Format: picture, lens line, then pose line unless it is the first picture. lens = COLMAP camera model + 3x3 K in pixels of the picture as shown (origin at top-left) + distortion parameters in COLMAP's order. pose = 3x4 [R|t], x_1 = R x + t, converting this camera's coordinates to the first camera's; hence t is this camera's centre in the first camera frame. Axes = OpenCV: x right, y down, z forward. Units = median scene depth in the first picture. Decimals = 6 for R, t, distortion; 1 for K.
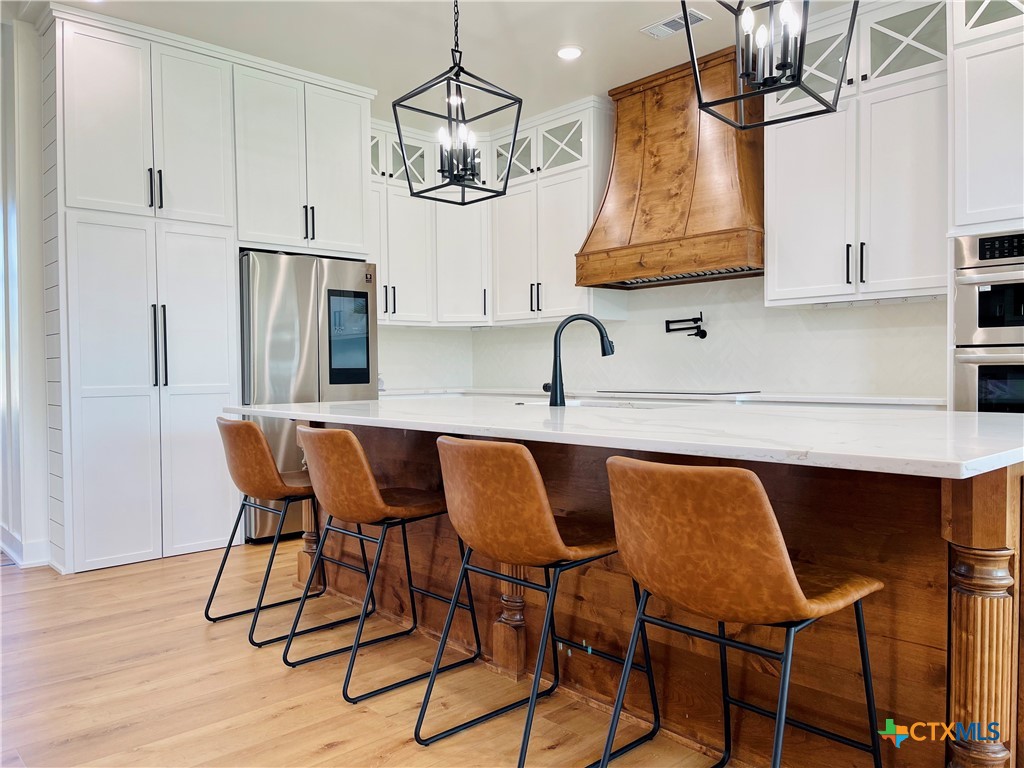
lens RADIAL K [[770.4, 0, 511.6], [0, 770.4, 386.1], [0, 0, 1]] dist [0.037836, -0.023086]
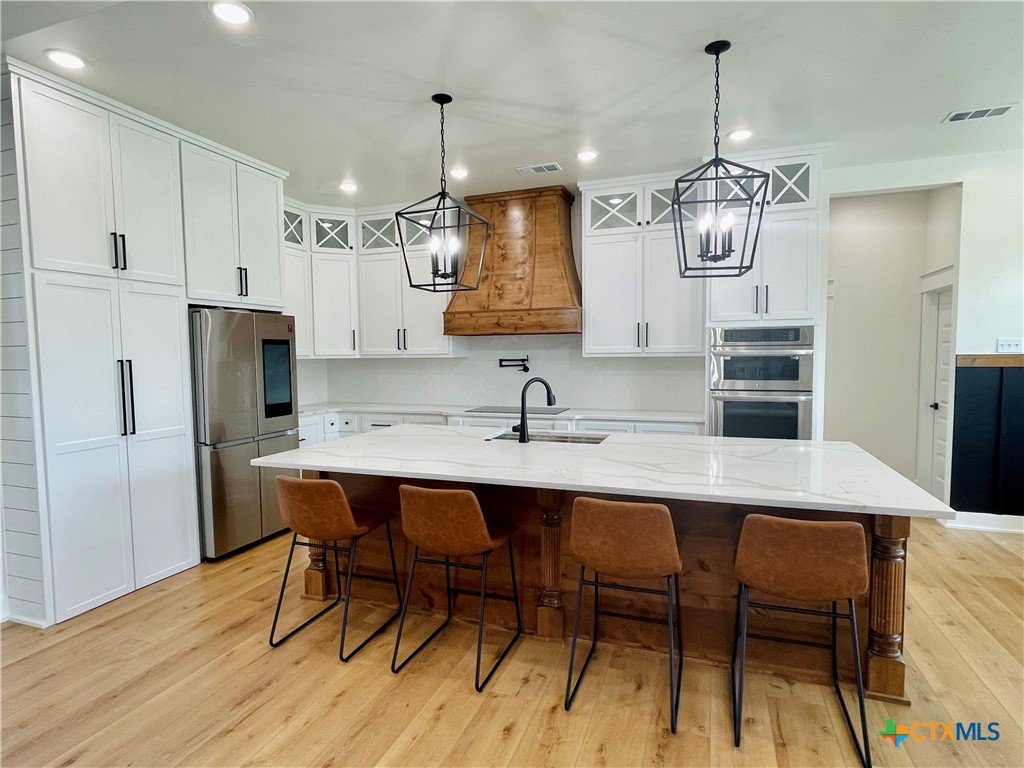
lens RADIAL K [[552.5, 0, 506.5], [0, 552.5, 386.2], [0, 0, 1]] dist [0.003355, -0.005751]
pose [[0.890413, -0.027893, 0.454299, -0.313231], [0.013211, 0.999284, 0.035460, -0.083506], [-0.454962, -0.025572, 0.890143, 0.072516]]
